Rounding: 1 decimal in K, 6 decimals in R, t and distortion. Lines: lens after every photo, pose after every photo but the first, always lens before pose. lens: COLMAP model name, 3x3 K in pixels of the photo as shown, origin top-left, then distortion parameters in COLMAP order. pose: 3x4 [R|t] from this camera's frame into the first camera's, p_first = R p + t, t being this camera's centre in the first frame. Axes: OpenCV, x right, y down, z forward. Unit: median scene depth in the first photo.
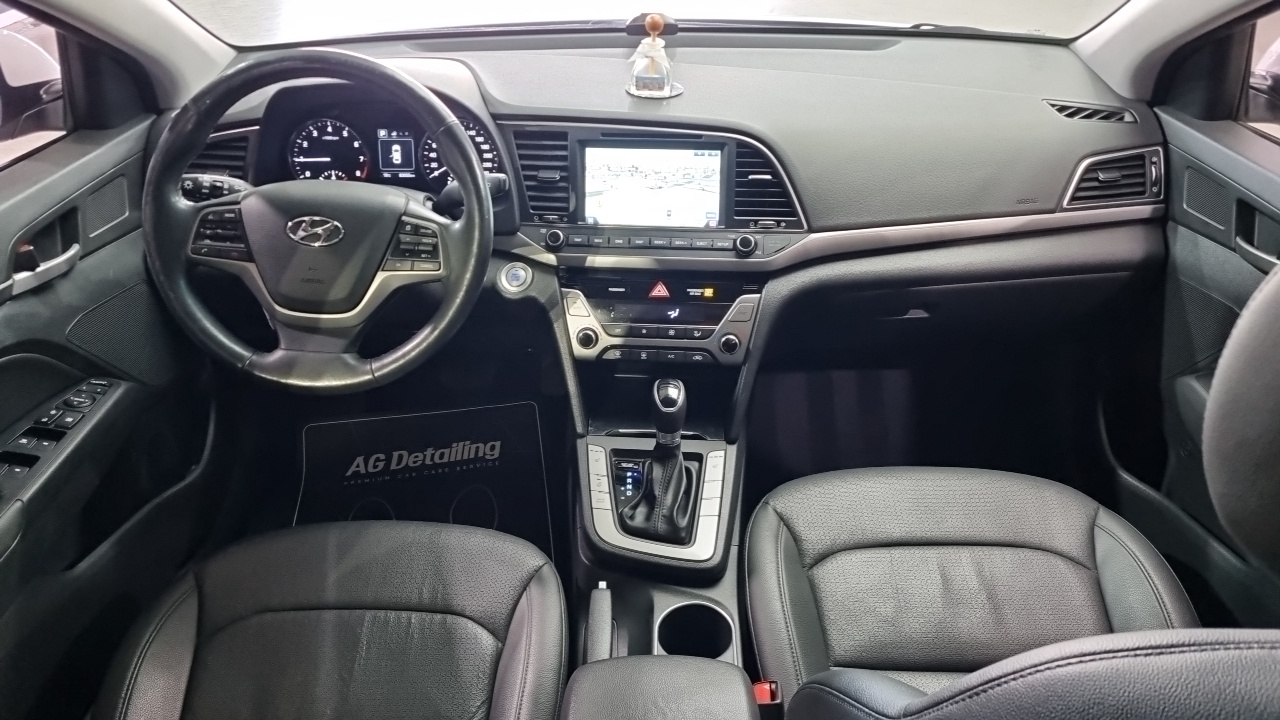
lens RADIAL K [[965.1, 0, 651.2], [0, 965.1, 356.0], [0, 0, 1]] dist [0.024954, -0.000090]
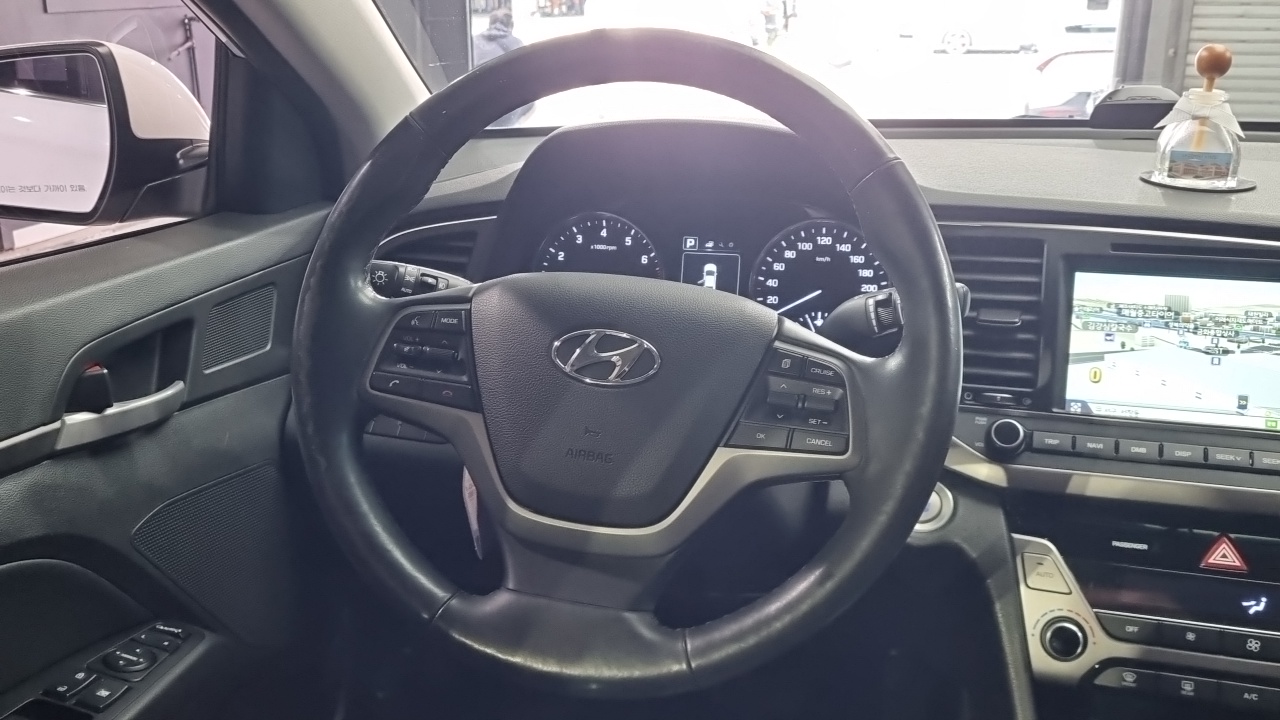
lens RADIAL K [[1287.3, 0, 638.4], [0, 1287.3, 345.2], [0, 0, 1]] dist [0.046151, 0.000000]
pose [[0.976155, 0.054015, -0.210249, -0.149642], [-0.104230, 0.966222, -0.235694, 0.016230], [0.190416, 0.251988, 0.948812, 0.289251]]
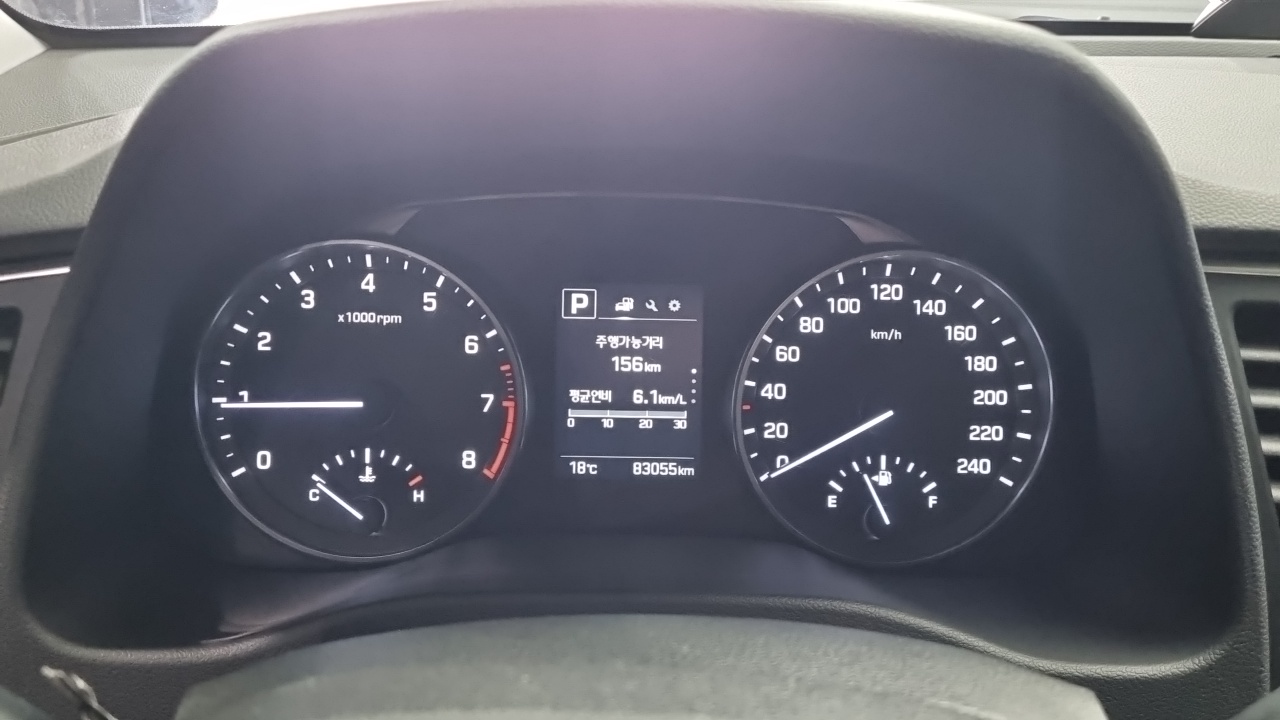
lens RADIAL K [[1287.3, 0, 672.8], [0, 1287.3, 354.1], [0, 0, 1]] dist [0.046151, 0.000000]
pose [[0.999501, 0.018873, 0.025345, -0.276223], [-0.014084, 0.984046, -0.177353, -0.167500], [-0.028288, 0.176908, 0.983821, 0.712772]]
